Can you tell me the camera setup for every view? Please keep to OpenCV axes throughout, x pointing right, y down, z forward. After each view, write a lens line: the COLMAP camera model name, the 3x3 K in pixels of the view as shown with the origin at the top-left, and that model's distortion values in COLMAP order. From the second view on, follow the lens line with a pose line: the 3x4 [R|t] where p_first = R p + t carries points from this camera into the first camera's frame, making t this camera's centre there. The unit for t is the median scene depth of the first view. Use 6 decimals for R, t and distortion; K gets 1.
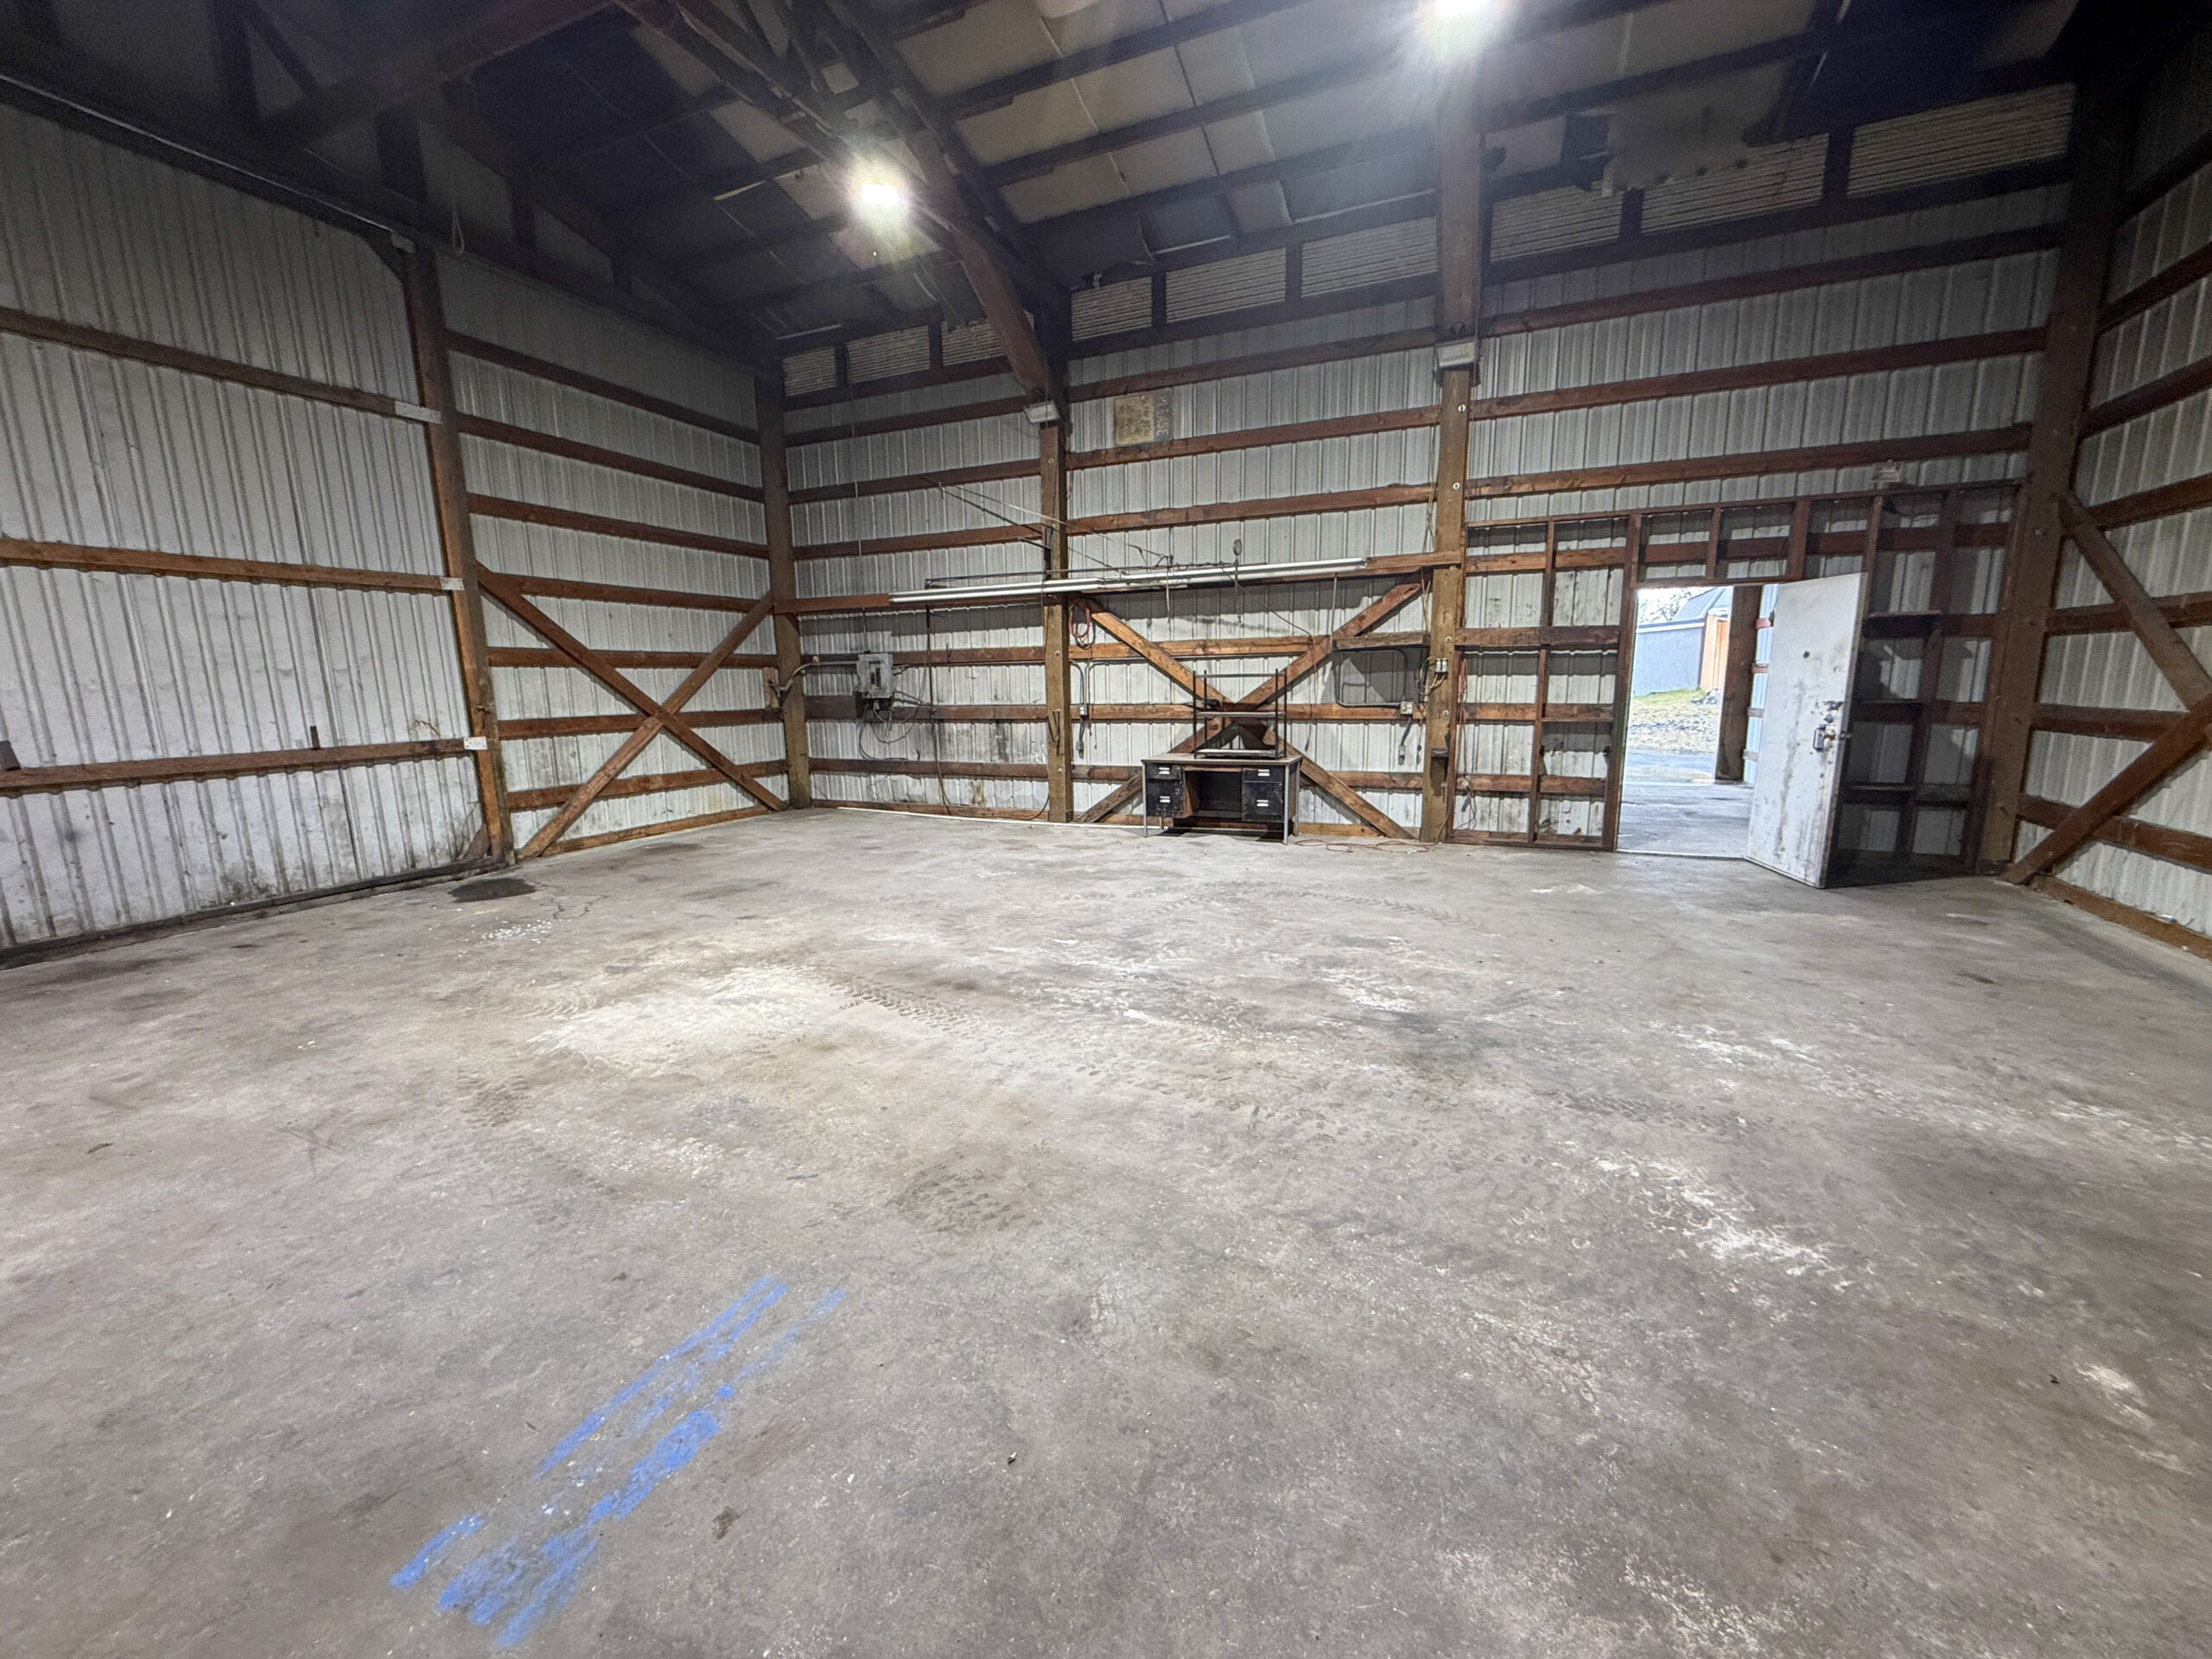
lens RADIAL K [[876.9, 0, 1108.6], [0, 876.9, 826.3], [0, 0, 1]] dist [-0.002672, 0.000491]
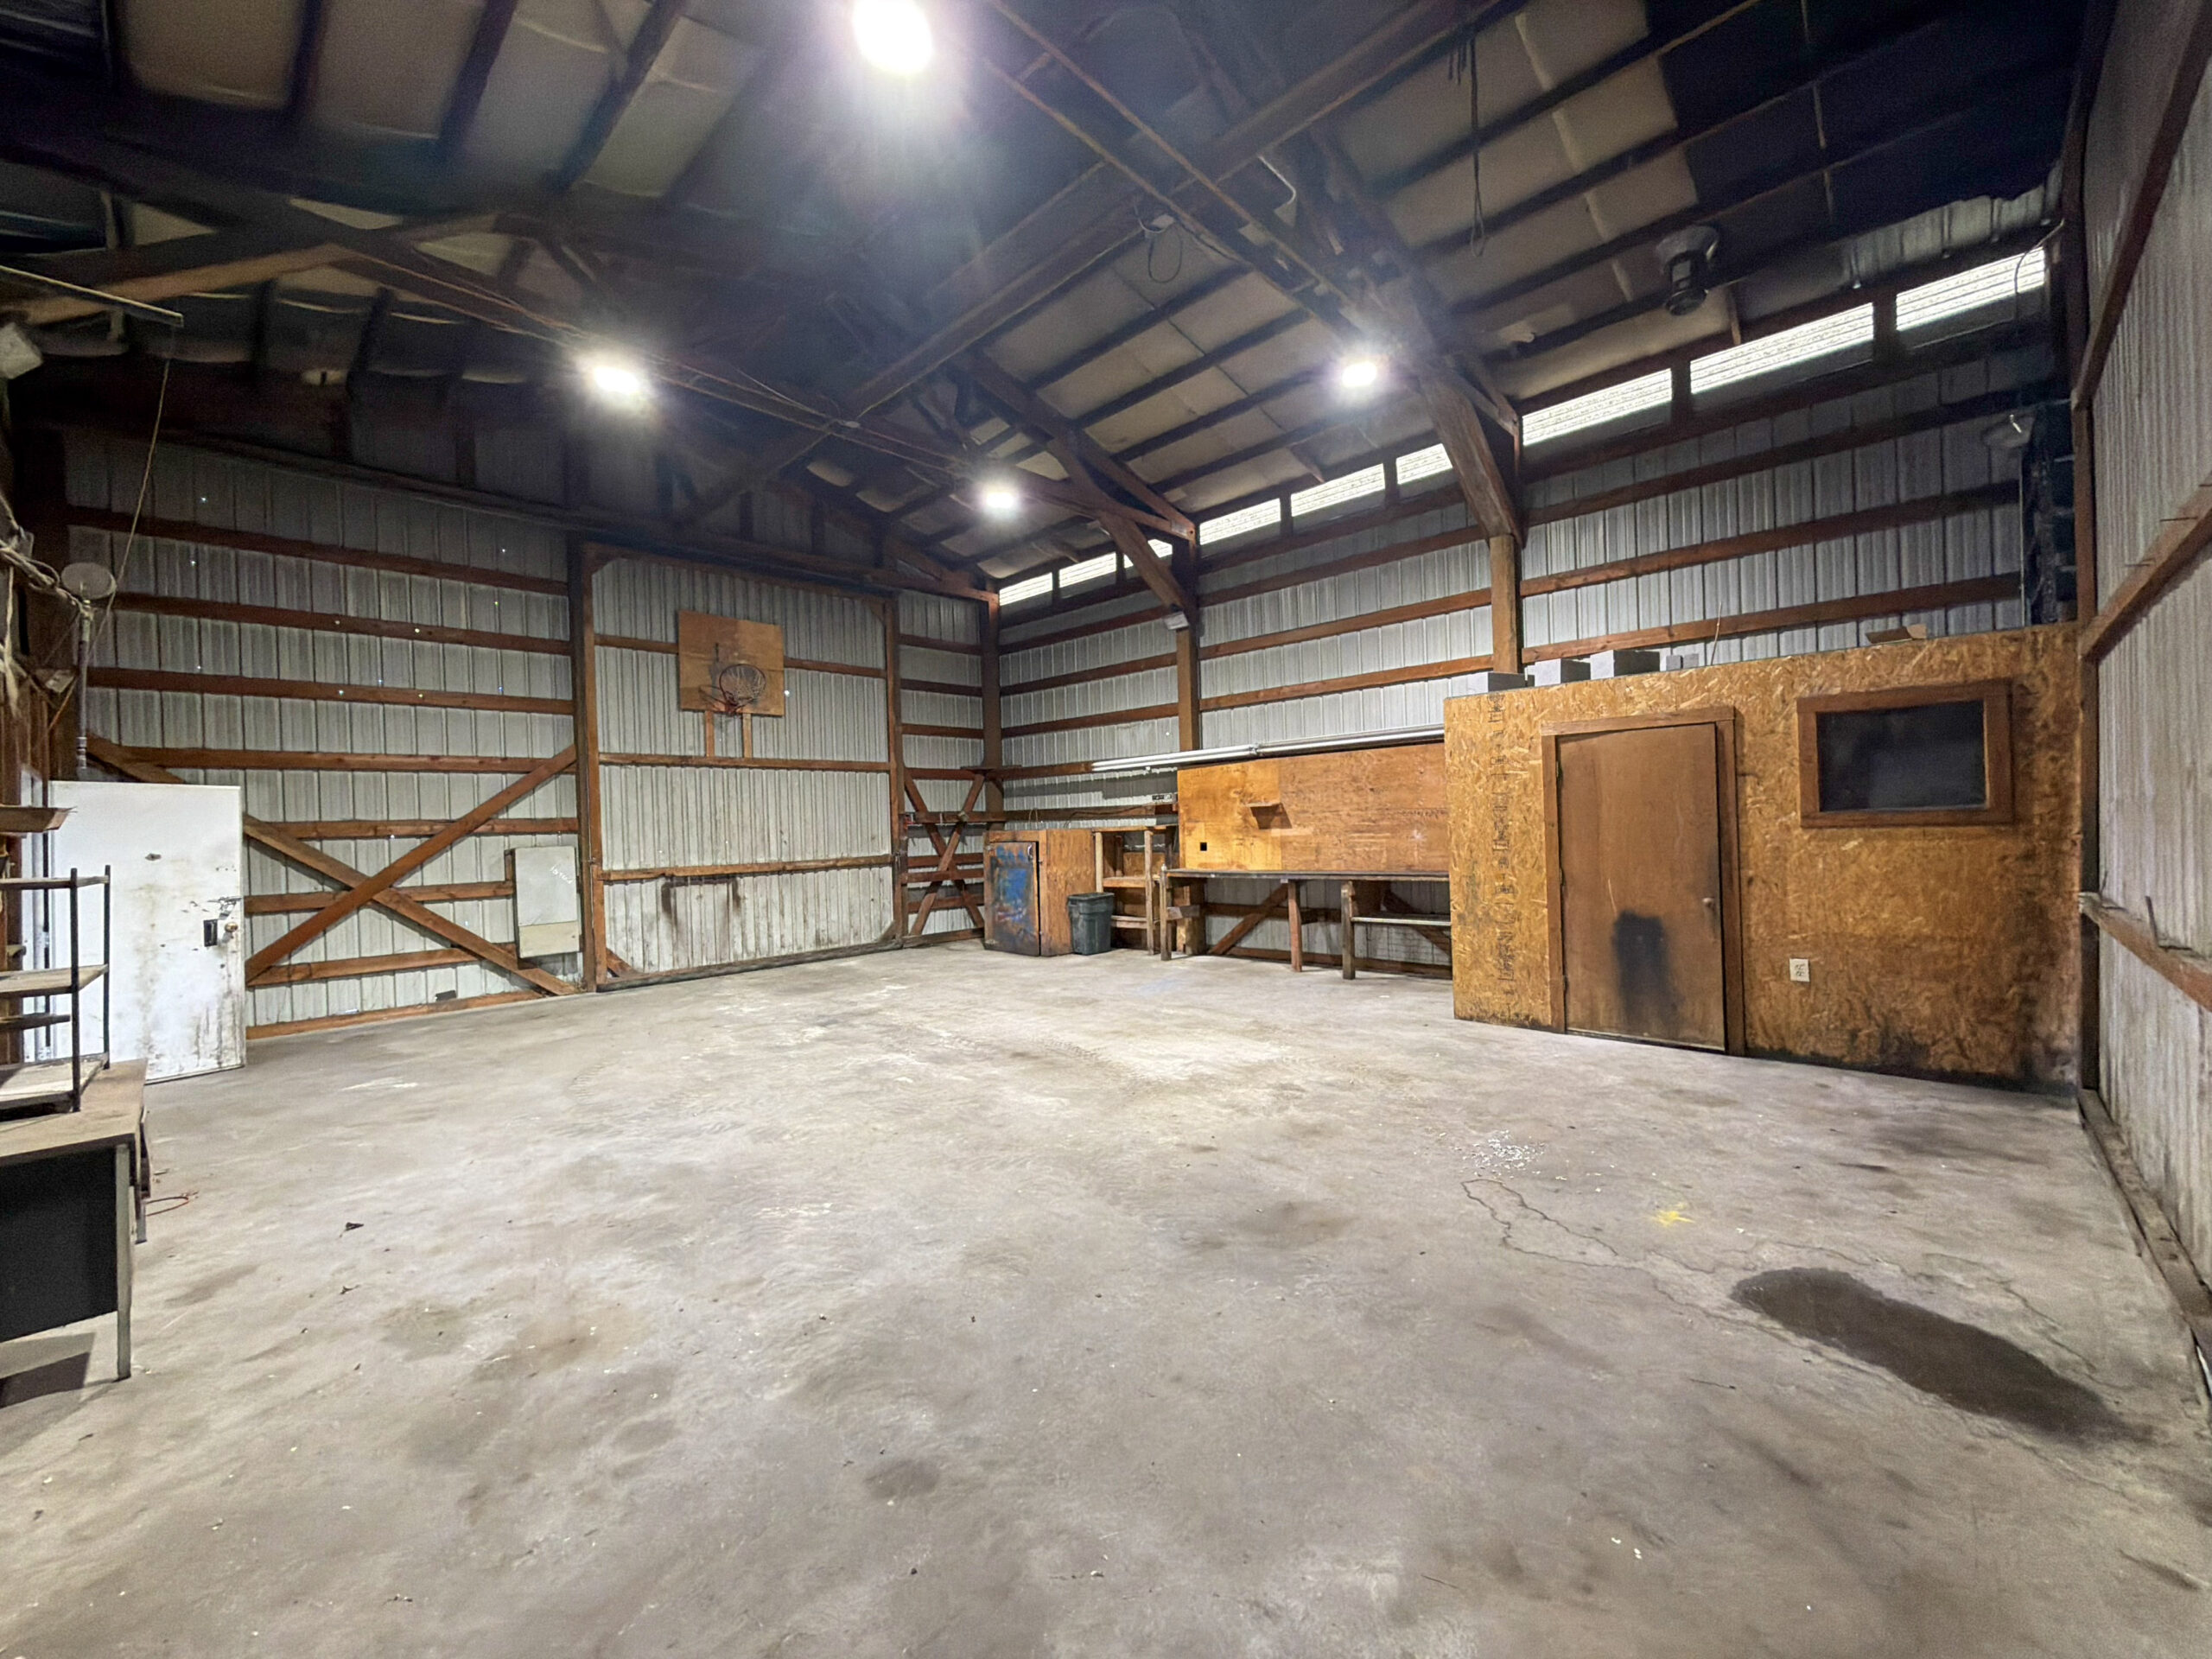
lens RADIAL K [[876.9, 0, 1106.3], [0, 876.9, 829.2], [0, 0, 1]] dist [-0.002672, 0.000491]
pose [[-0.938956, 0.045591, 0.341003, -0.698025], [0.103718, 0.982577, 0.154222, -0.332148], [-0.328031, 0.180175, -0.927326, 1.941961]]
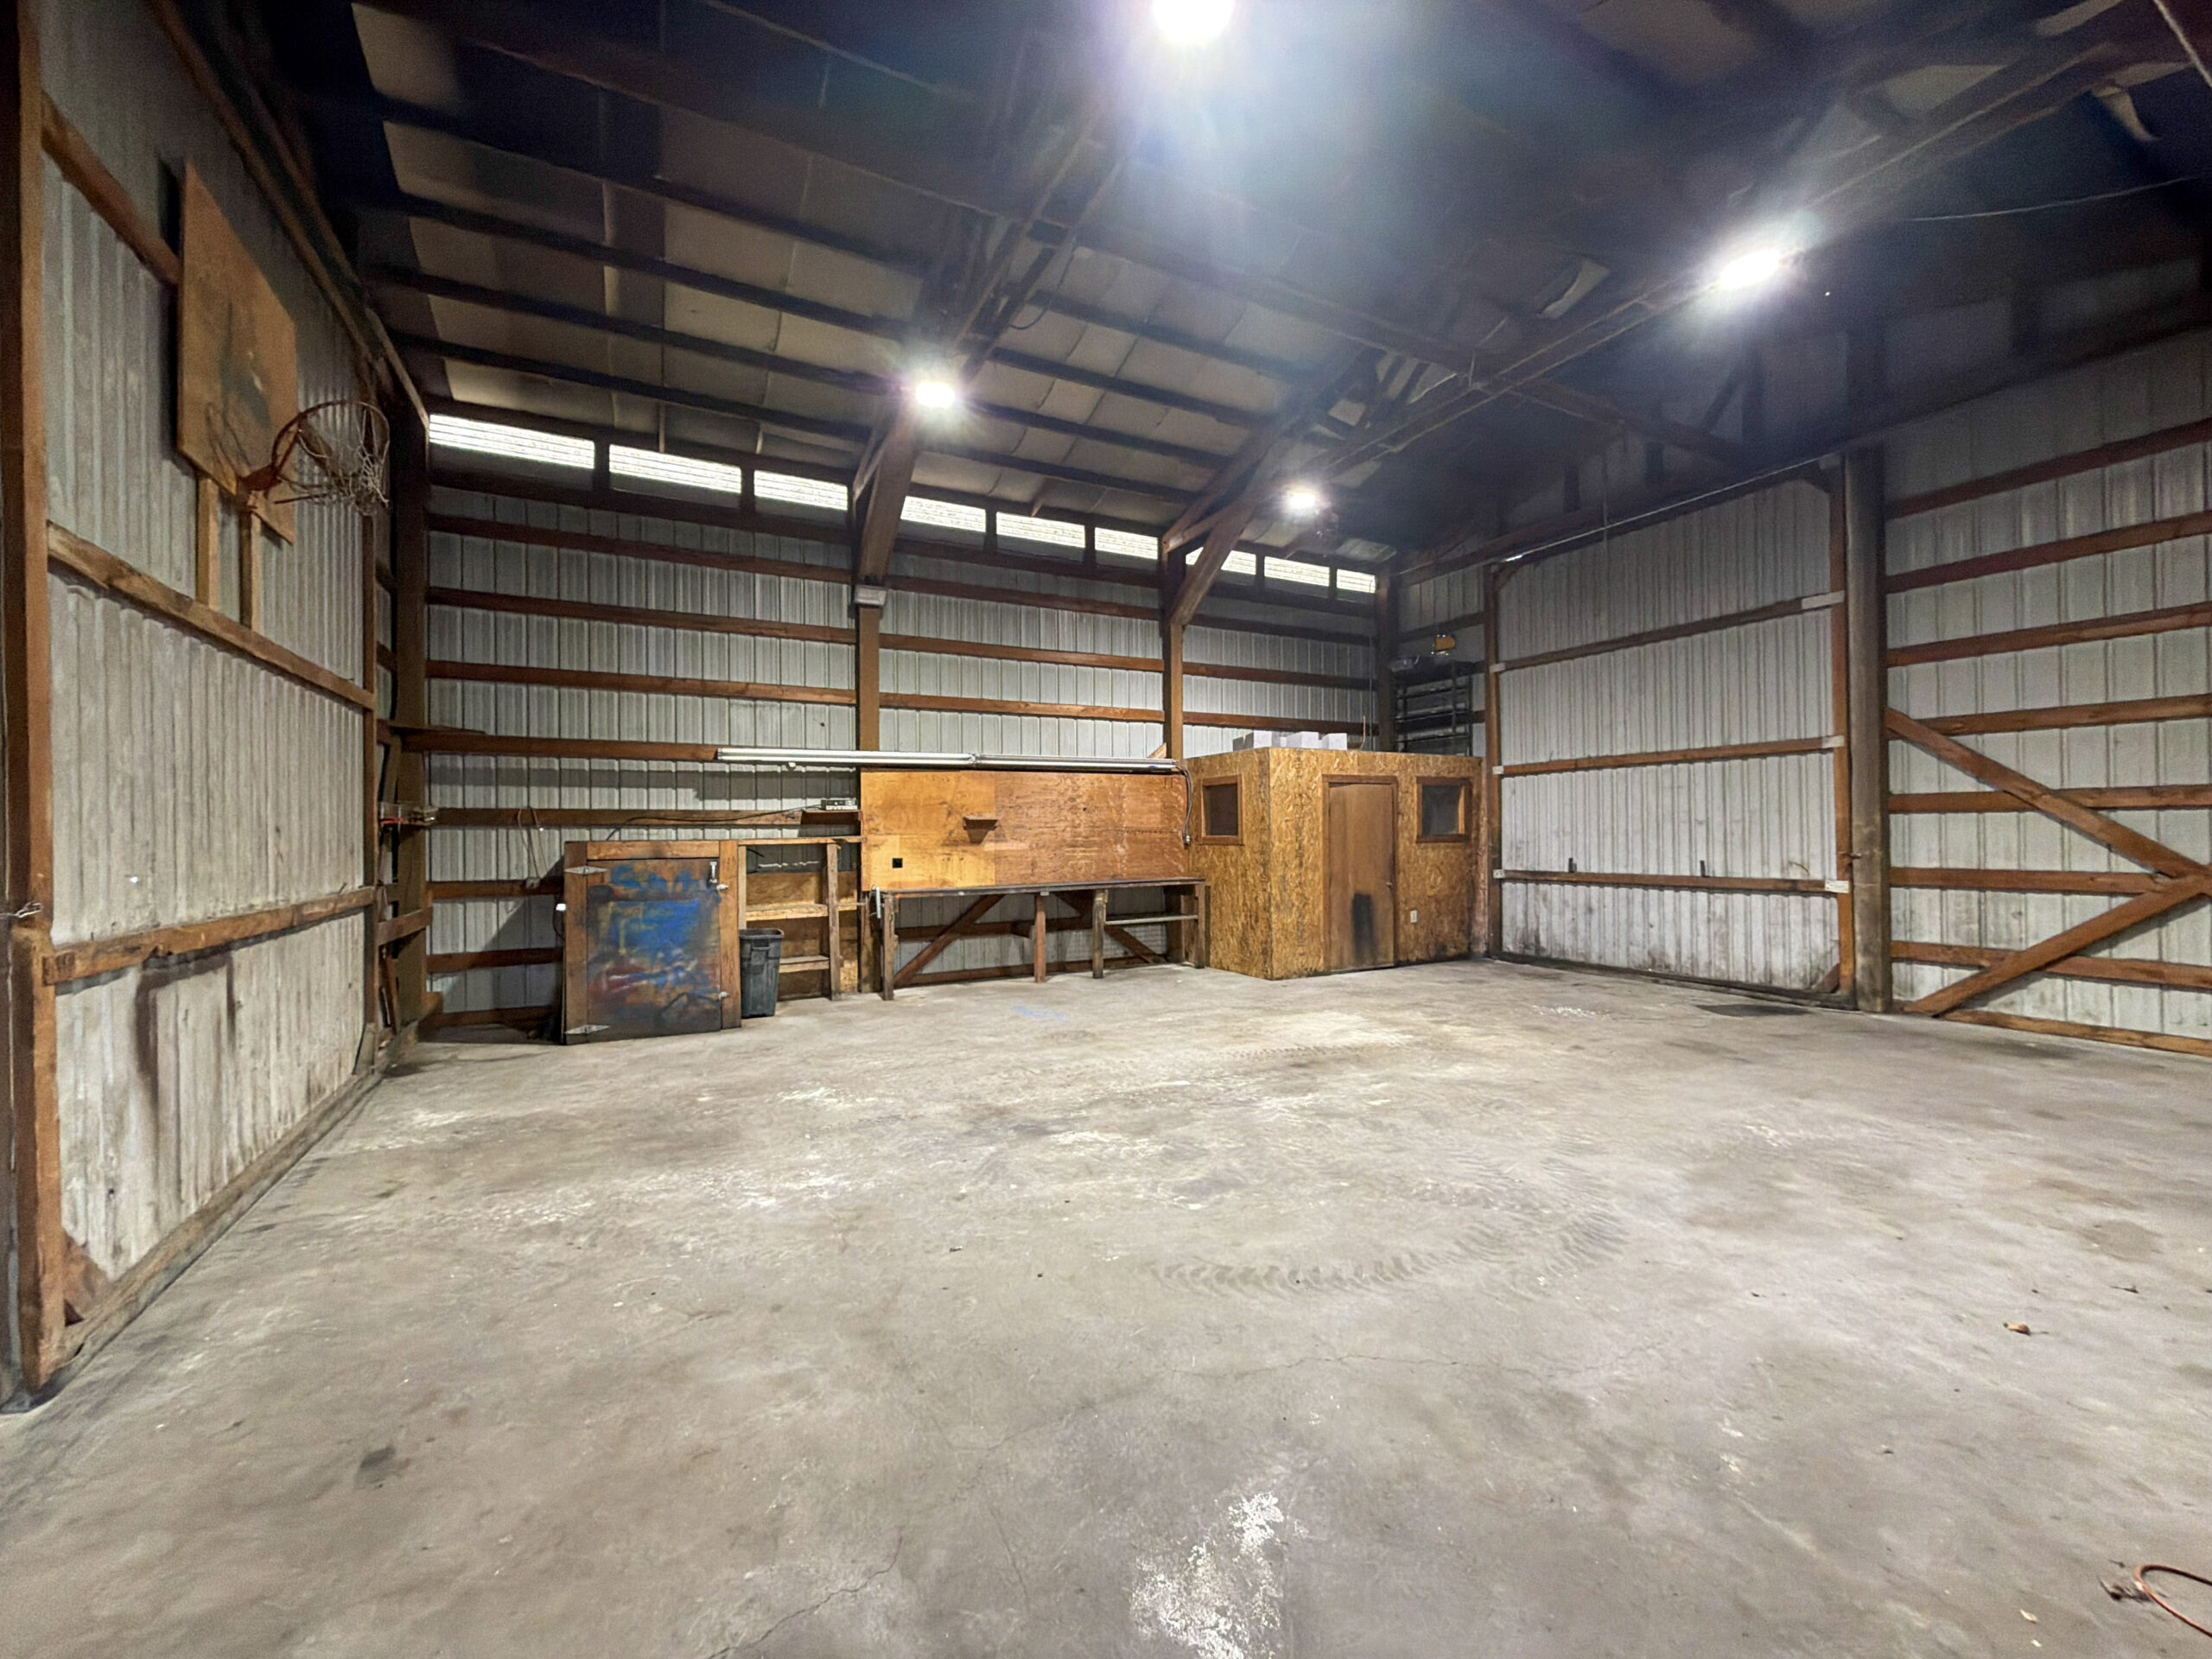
lens RADIAL K [[876.9, 0, 1102.5], [0, 876.9, 833.9], [0, 0, 1]] dist [-0.002672, 0.000491]
pose [[-0.623195, 0.023917, -0.781700, 0.960403], [-0.110190, 0.986876, 0.118042, -0.265283], [0.774265, 0.159699, -0.612381, 1.363710]]
